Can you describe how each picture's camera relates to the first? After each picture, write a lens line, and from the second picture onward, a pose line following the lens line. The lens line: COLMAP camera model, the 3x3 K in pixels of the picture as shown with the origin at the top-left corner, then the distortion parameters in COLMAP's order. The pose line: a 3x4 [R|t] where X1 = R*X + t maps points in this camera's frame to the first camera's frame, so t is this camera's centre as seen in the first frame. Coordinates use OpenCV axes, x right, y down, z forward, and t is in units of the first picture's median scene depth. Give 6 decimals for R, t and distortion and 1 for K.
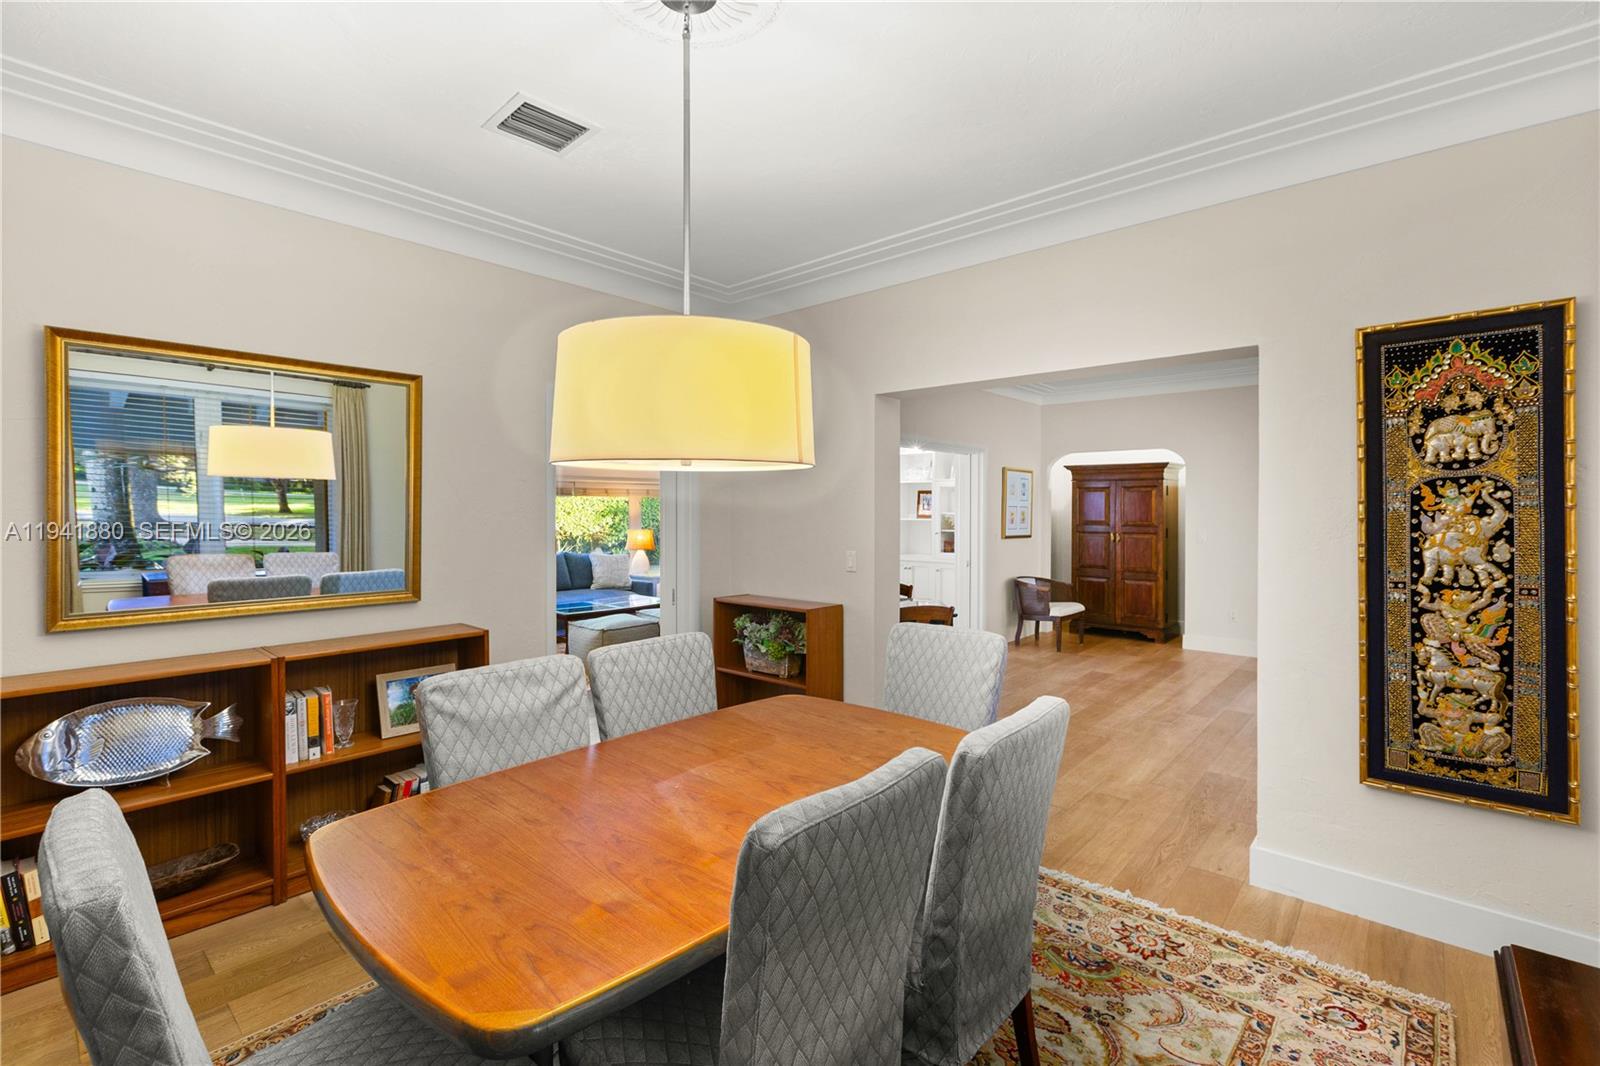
lens RADIAL K [[717.1, 0, 800.0], [0, 717.1, 533.0], [0, 0, 1]] dist [0.000337, -0.000591]
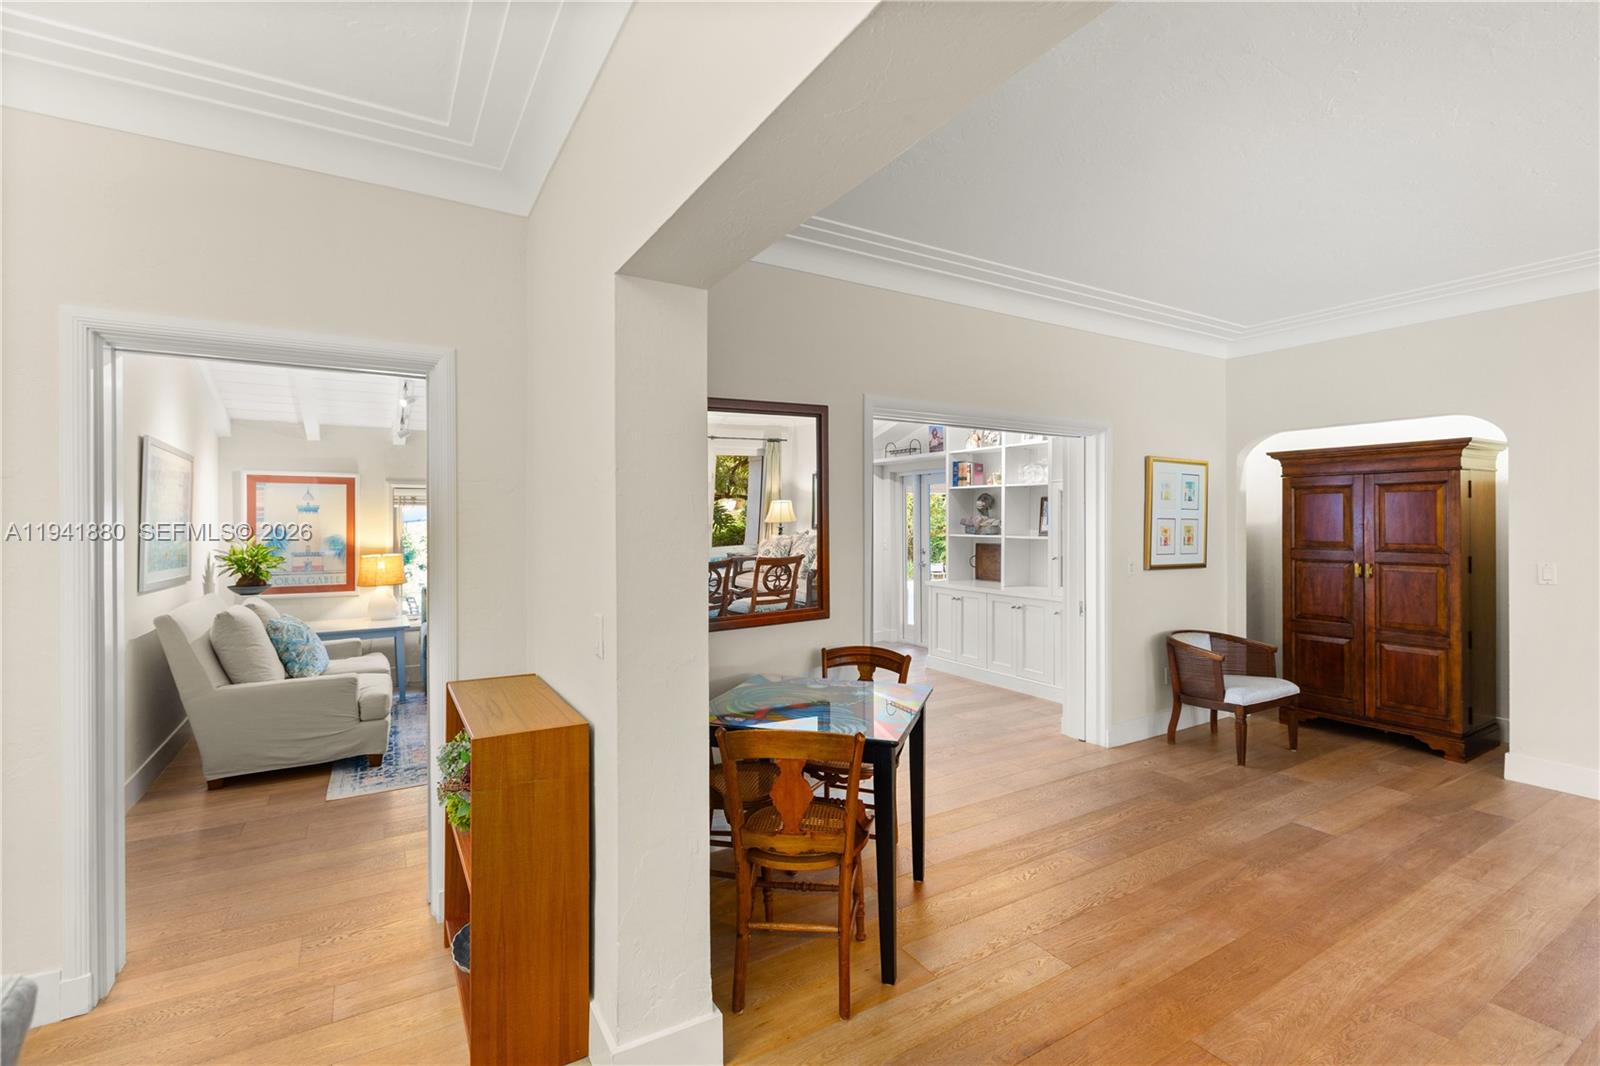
lens RADIAL K [[717.1, 0, 800.0], [0, 717.1, 533.0], [0, 0, 1]] dist [0.000337, -0.000591]
pose [[0.954391, 0.000636, -0.298559, 0.178277], [-0.006216, 0.999823, -0.017742, -0.011375], [0.298495, 0.018788, 0.954226, 0.305951]]
